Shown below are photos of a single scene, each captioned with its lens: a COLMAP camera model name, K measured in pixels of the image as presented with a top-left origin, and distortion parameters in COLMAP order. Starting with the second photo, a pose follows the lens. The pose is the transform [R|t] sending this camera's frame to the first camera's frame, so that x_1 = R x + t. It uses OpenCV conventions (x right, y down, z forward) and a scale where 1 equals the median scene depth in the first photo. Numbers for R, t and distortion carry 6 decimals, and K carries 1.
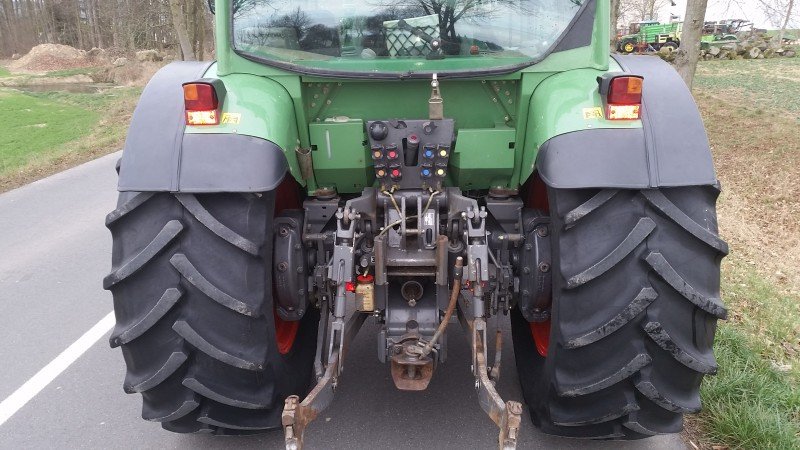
lens RADIAL K [[640.6, 0, 397.0], [0, 640.6, 228.9], [0, 0, 1]] dist [0.127050, -0.210330]
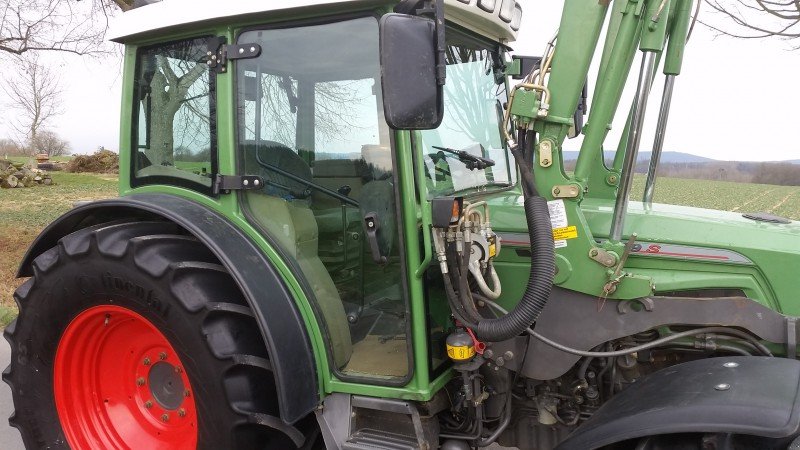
lens RADIAL K [[640.6, 0, 395.4], [0, 640.6, 227.1], [0, 0, 1]] dist [0.127050, -0.210330]
pose [[0.410714, -0.094411, 0.906863, -0.928193], [0.263892, 0.964363, -0.019118, -0.991165], [-0.872740, 0.247166, 0.420992, 3.329546]]
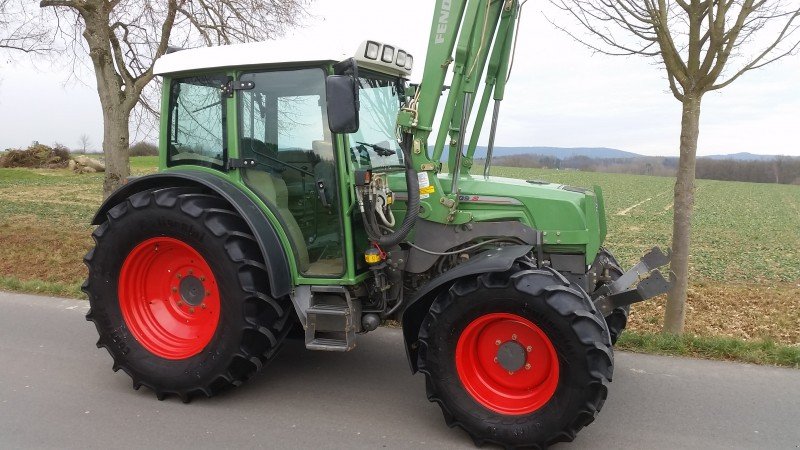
lens RADIAL K [[640.6, 0, 394.8], [0, 640.6, 228.2], [0, 0, 1]] dist [0.127050, -0.210330]
pose [[0.324866, -0.105864, 0.939817, -1.577995], [0.272885, 0.961944, 0.014028, -0.892128], [-0.905536, 0.251904, 0.341391, 3.052923]]
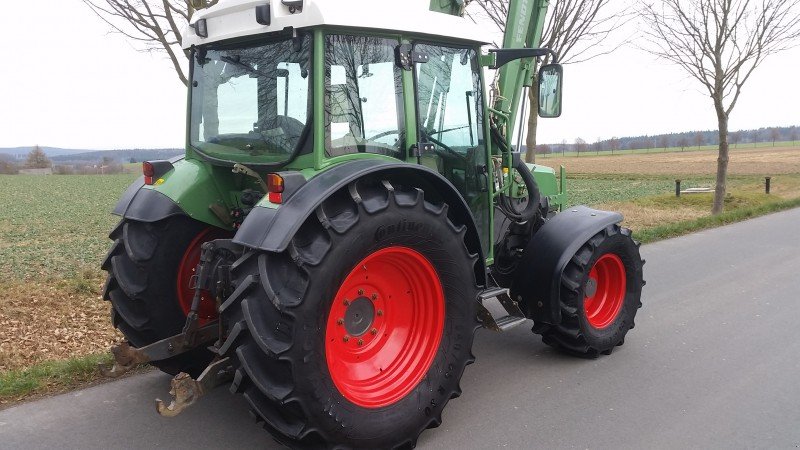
lens RADIAL K [[640.6, 0, 396.4], [0, 640.6, 229.1], [0, 0, 1]] dist [0.127050, -0.210330]
pose [[-0.722609, -0.086292, 0.685850, -1.074950], [0.206138, 0.920135, 0.332955, -1.458775], [-0.659806, 0.381976, -0.647109, 4.960275]]
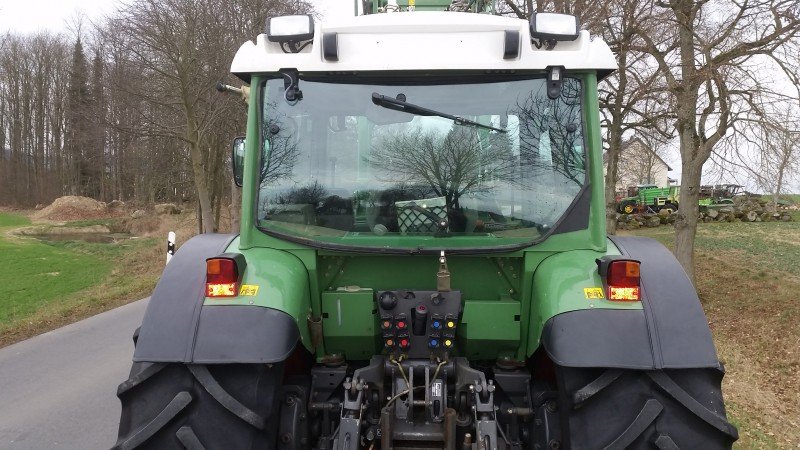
lens RADIAL K [[640.6, 0, 397.3], [0, 640.6, 226.3], [0, 0, 1]] dist [0.127050, -0.210330]
pose [[0.999775, 0.017850, -0.011475, -0.004337], [-0.020045, 0.971876, -0.234640, -0.027219], [0.006964, 0.234818, 0.972015, -0.036743]]
